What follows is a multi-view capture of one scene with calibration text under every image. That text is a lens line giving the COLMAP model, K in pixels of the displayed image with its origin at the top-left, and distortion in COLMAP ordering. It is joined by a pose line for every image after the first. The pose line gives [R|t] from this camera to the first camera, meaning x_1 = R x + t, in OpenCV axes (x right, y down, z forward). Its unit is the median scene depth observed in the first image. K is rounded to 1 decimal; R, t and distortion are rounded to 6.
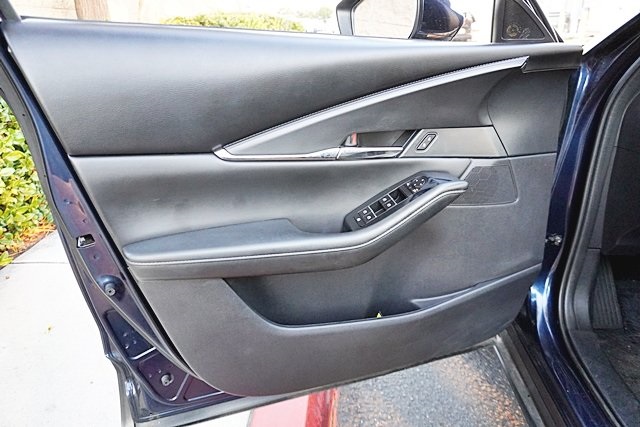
lens RADIAL K [[429.2, 0, 320.0], [0, 429.2, 213.5], [0, 0, 1]] dist [-0.049883, 0.034469]
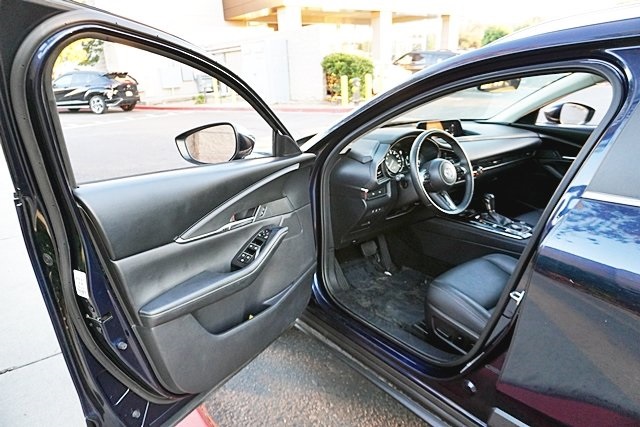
lens RADIAL K [[429.2, 0, 320.0], [0, 429.2, 213.5], [0, 0, 1]] dist [-0.049883, 0.034469]
pose [[0.745938, -0.186254, 0.639441, -0.755241], [0.260737, 0.965135, -0.023041, -0.047553], [-0.612856, 0.183913, 0.768495, -0.595477]]
